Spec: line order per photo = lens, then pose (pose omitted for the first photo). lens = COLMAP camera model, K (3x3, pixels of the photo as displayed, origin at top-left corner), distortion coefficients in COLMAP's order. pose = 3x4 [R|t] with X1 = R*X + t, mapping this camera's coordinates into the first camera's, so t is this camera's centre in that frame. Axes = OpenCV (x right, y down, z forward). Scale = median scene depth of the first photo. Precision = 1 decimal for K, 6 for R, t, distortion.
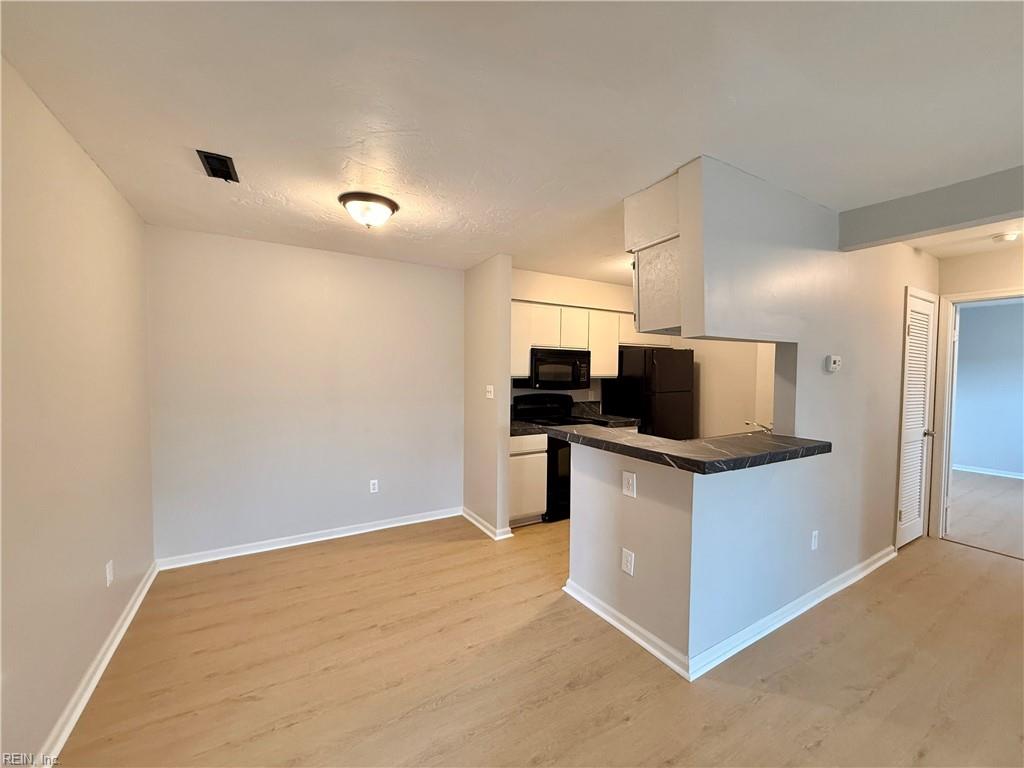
lens RADIAL K [[409.4, 0, 511.4], [0, 409.4, 386.5], [0, 0, 1]] dist [-0.007745, -0.000743]
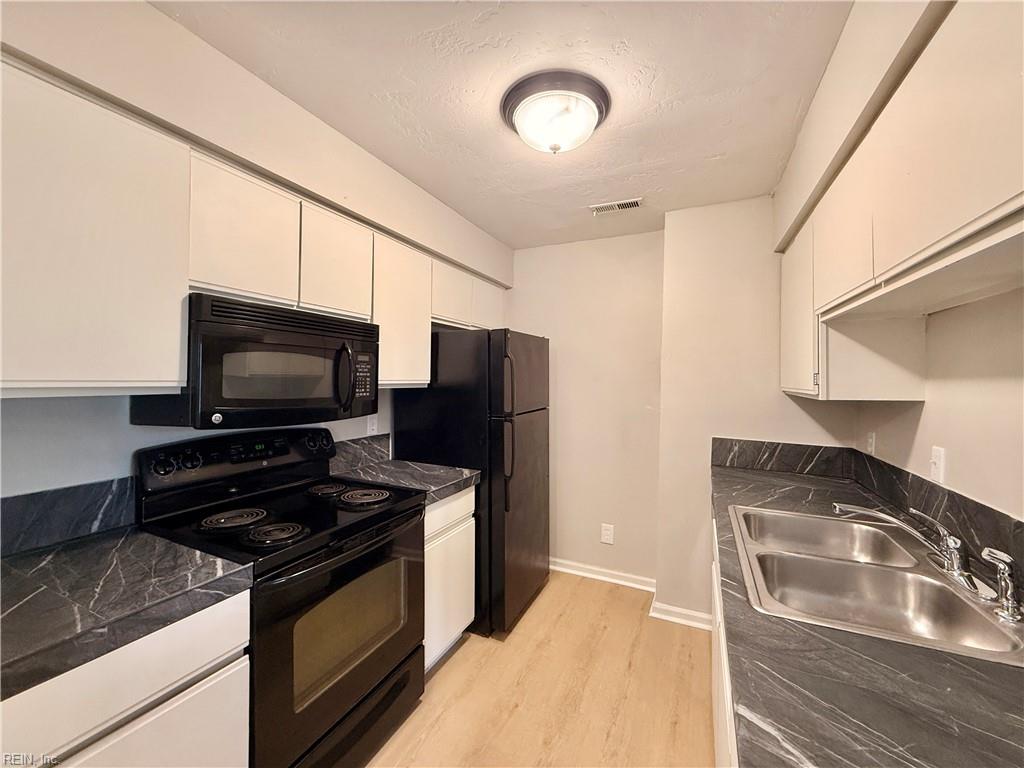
lens RADIAL K [[409.4, 0, 515.2], [0, 409.4, 377.5], [0, 0, 1]] dist [-0.007745, -0.000743]
pose [[0.827034, -0.000520, 0.562151, 0.071266], [0.020671, 0.999351, -0.029488, -0.017097], [-0.561771, 0.036008, 0.826509, 0.567848]]
